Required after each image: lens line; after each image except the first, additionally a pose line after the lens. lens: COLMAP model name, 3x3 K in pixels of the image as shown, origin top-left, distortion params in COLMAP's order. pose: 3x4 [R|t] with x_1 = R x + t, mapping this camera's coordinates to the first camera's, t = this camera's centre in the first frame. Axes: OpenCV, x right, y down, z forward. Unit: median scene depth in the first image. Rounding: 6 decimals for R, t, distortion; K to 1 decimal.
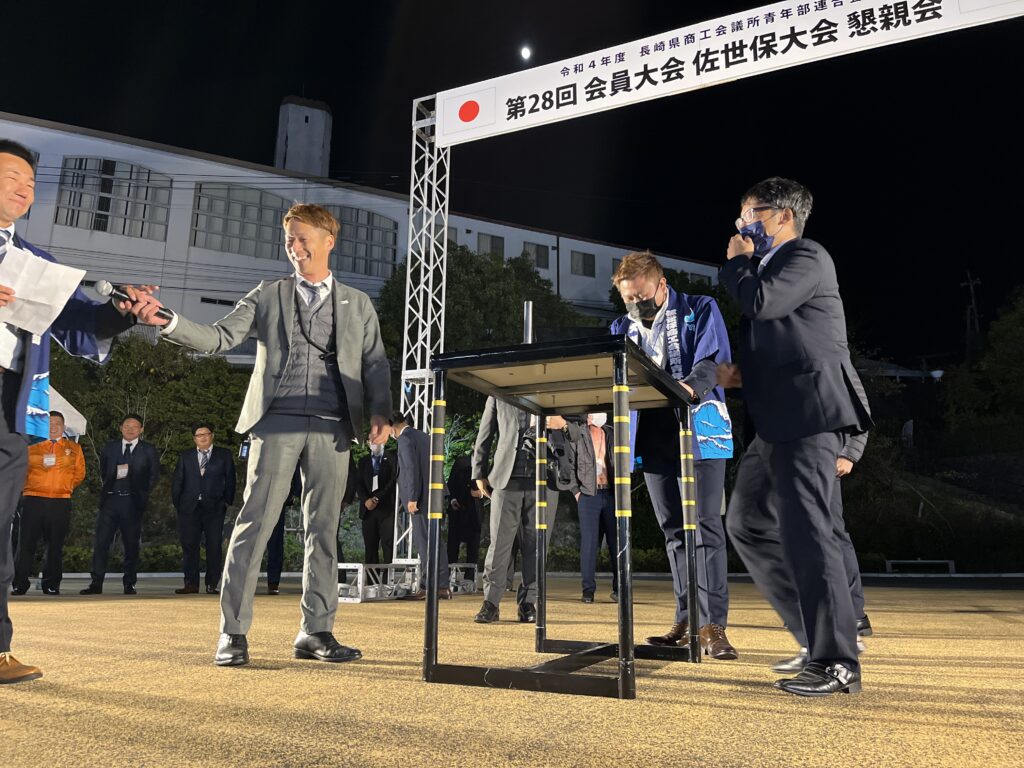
lens RADIAL K [[759.8, 0, 515.8], [0, 759.8, 385.9], [0, 0, 1]] dist [0.059185, -0.087309]
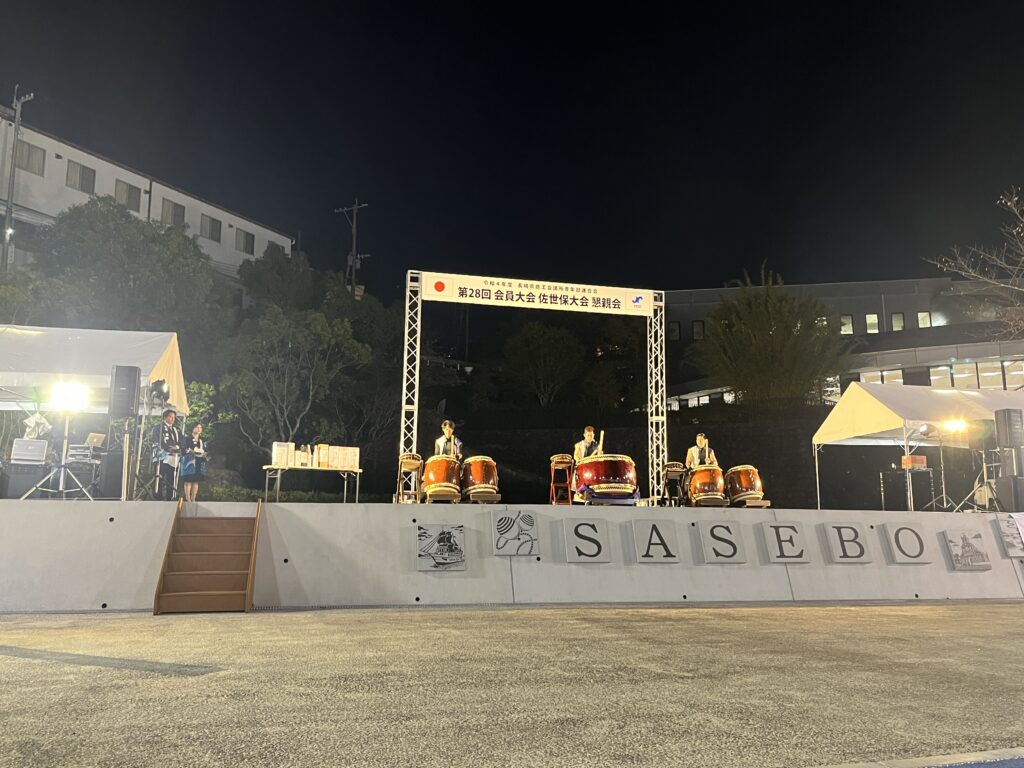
lens RADIAL K [[826.3, 0, 507.9], [0, 826.3, 375.1], [0, 0, 1]] dist [0.038048, -0.030641]
pose [[0.786892, 0.097561, 0.609330, -0.489357], [-0.137254, 0.990360, 0.018682, -0.068503], [-0.601633, -0.098334, 0.792697, -0.369337]]
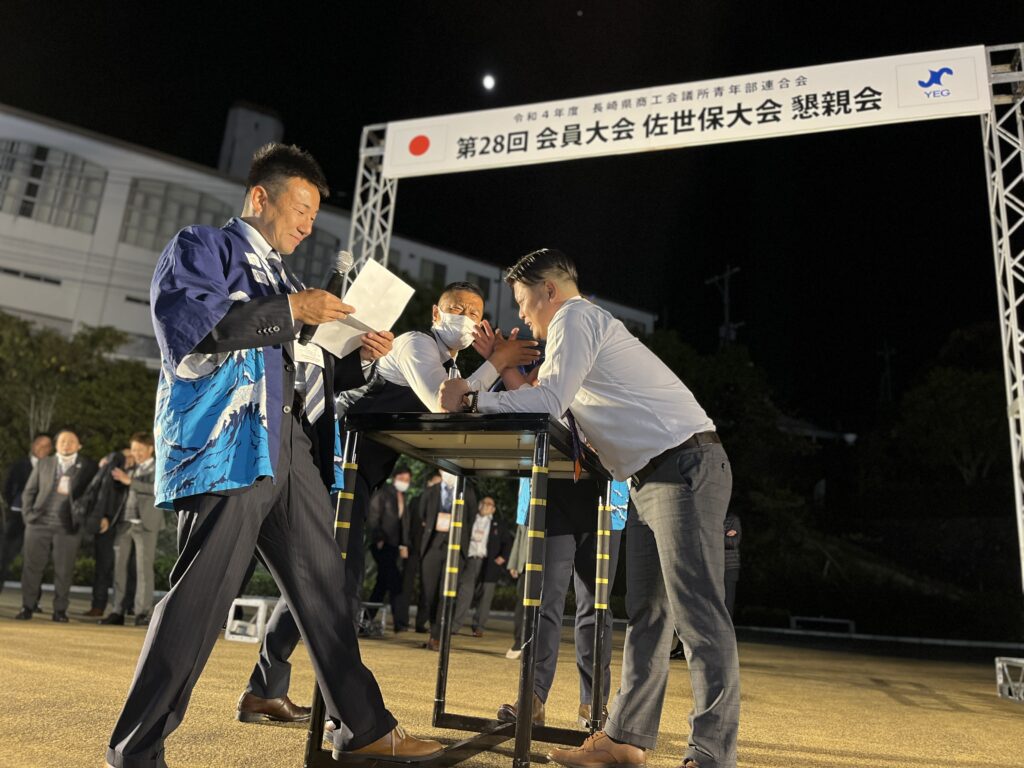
lens RADIAL K [[759.8, 0, 515.0], [0, 759.8, 387.6], [0, 0, 1]] dist [0.059185, -0.087309]
pose [[0.992498, 0.086677, 0.086225, 0.001412], [-0.083470, 0.995702, -0.040134, -0.006075], [-0.089333, 0.032635, 0.995467, 0.003974]]
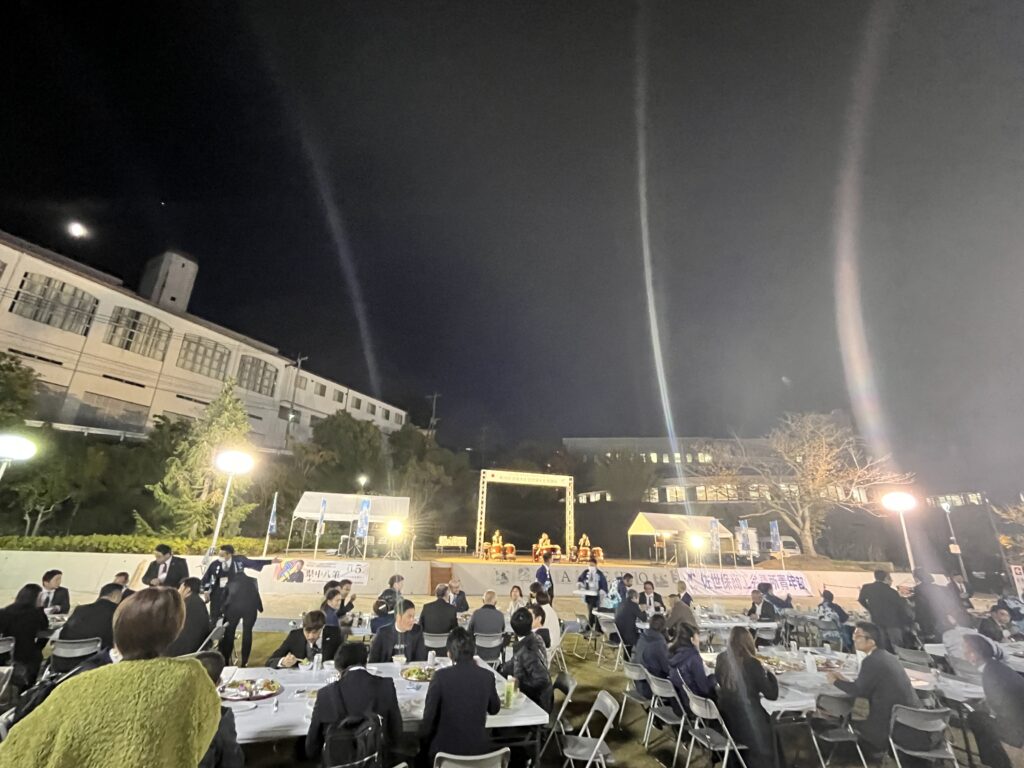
lens RADIAL K [[453.6, 0, 508.8], [0, 453.6, 385.4], [0, 0, 1]] dist [-0.002585, 0.000312]
pose [[0.769608, 0.220420, 0.599265, -0.856770], [-0.165291, 0.975309, -0.146461, -0.207561], [-0.616752, 0.013665, 0.787039, -0.722057]]
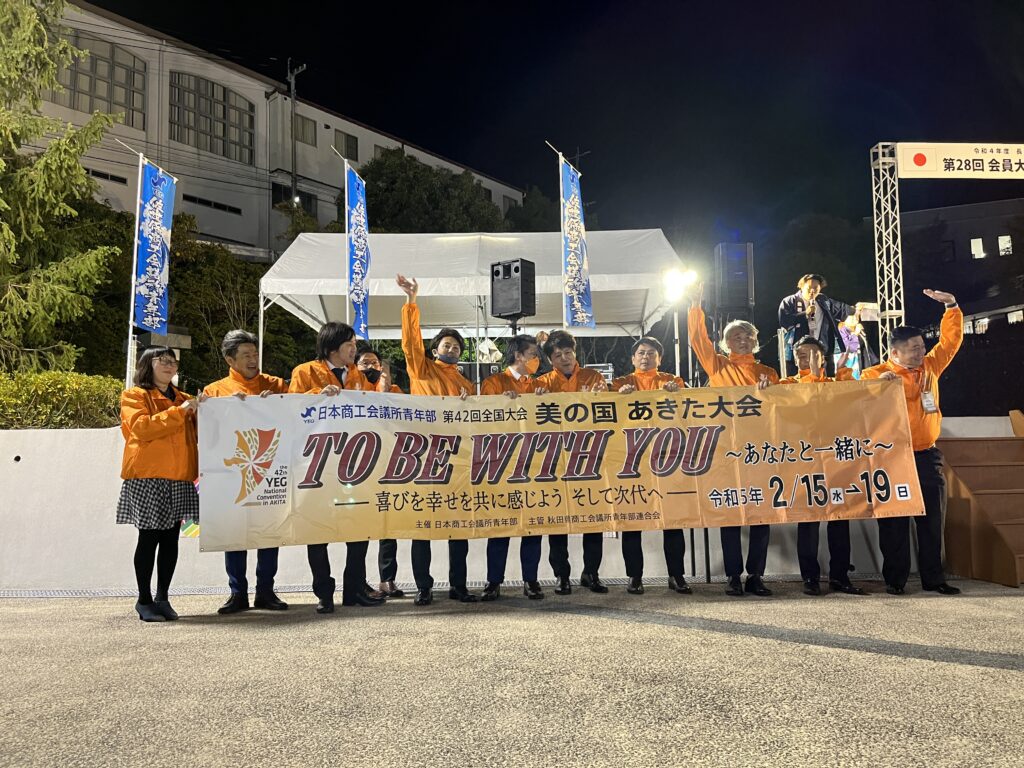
lens RADIAL K [[759.8, 0, 506.7], [0, 759.8, 392.6], [0, 0, 1]] dist [0.059185, -0.087309]
pose [[0.898362, 0.010526, 0.439129, -0.618196], [-0.070968, 0.990057, 0.121453, 0.005580], [-0.433484, -0.140273, 0.890177, -0.076488]]
